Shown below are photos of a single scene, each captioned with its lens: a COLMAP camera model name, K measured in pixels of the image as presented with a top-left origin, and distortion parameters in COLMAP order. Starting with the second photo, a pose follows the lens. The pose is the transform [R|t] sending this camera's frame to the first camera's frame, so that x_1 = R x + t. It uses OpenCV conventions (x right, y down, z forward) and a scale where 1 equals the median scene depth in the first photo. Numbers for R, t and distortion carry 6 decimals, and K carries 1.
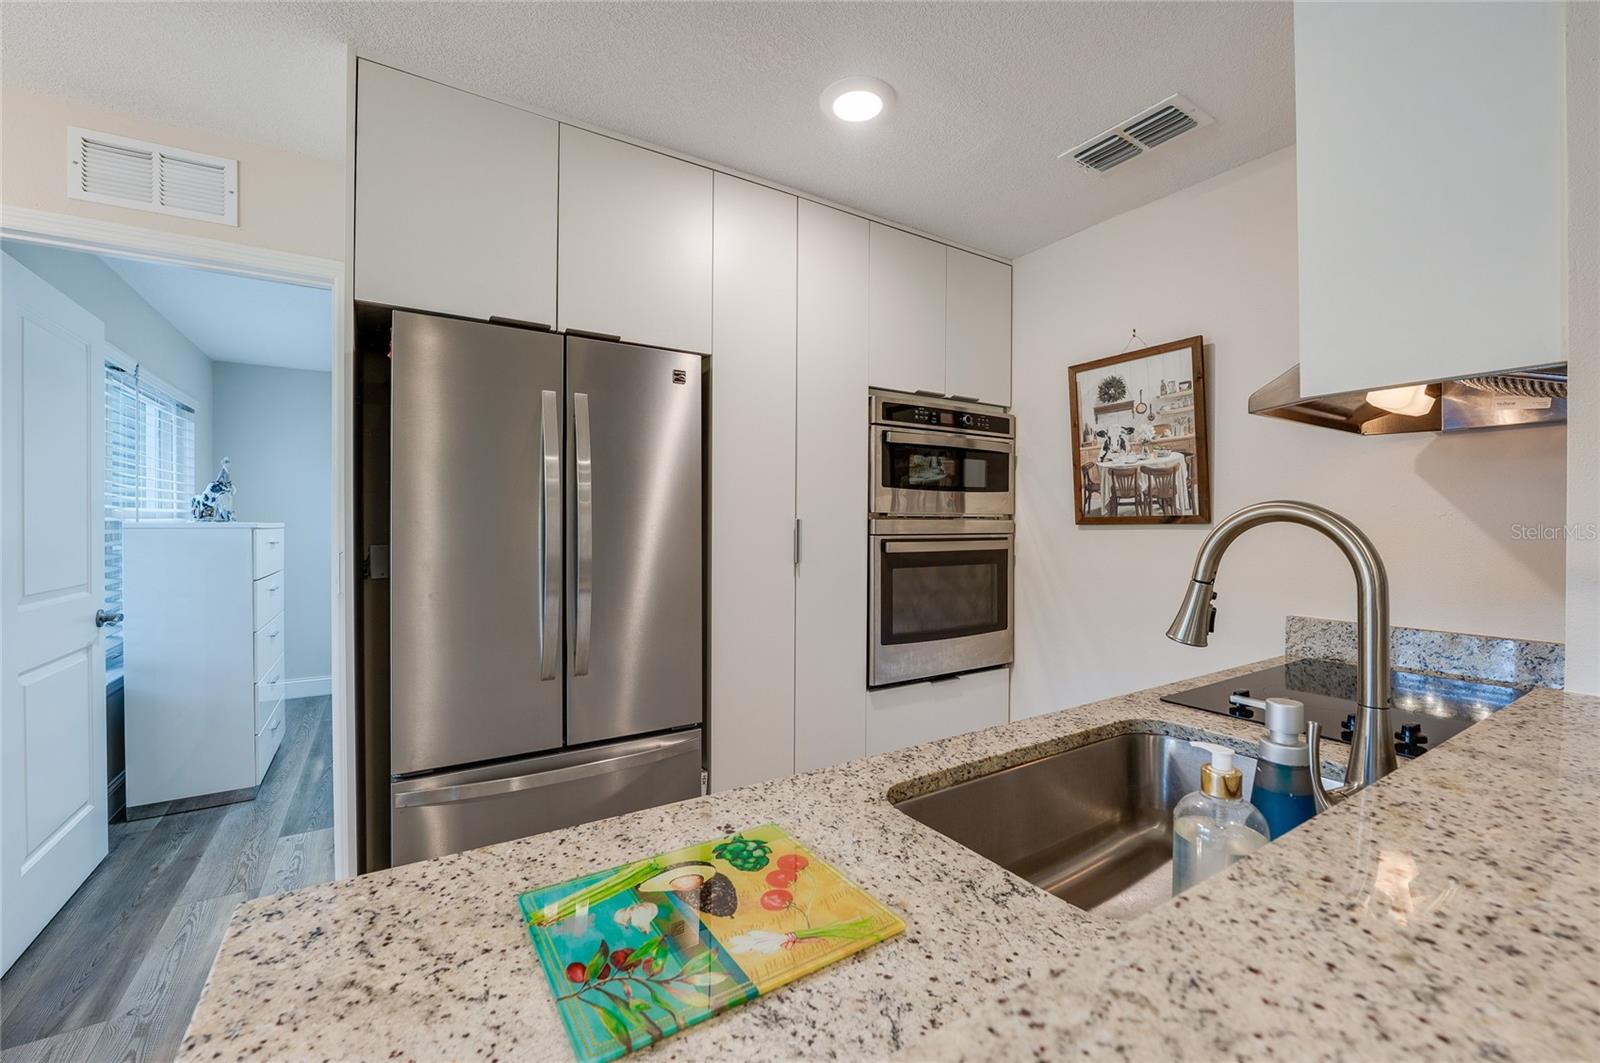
lens RADIAL K [[646.0, 0, 776.9], [0, 646.0, 528.7], [0, 0, 1]] dist [-0.017992, 0.001644]
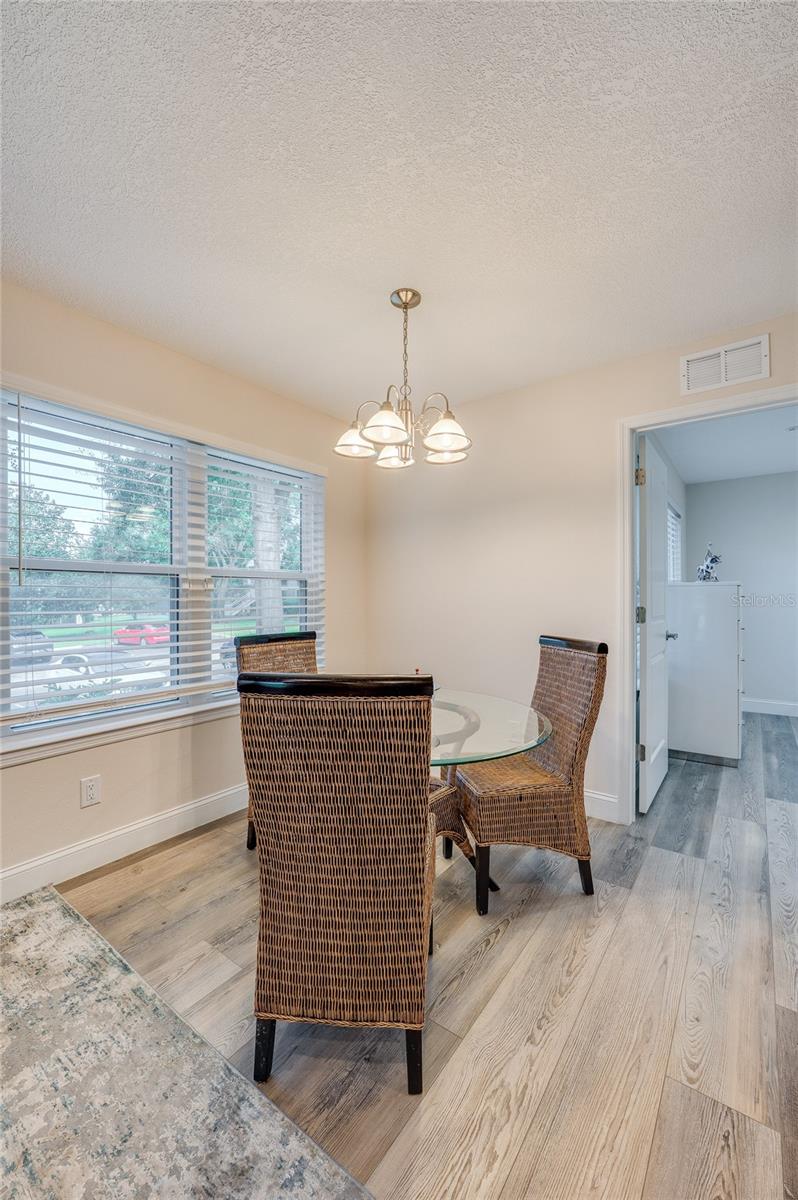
lens RADIAL K [[484.5, 0, 405.4], [0, 484.5, 598.9], [0, 0, 1]] dist [-0.017992, 0.001644]
pose [[0.395104, -0.002078, -0.918634, -0.124243], [-0.006677, 0.999965, -0.005134, 0.053338], [0.918612, 0.008162, 0.395076, -0.201225]]
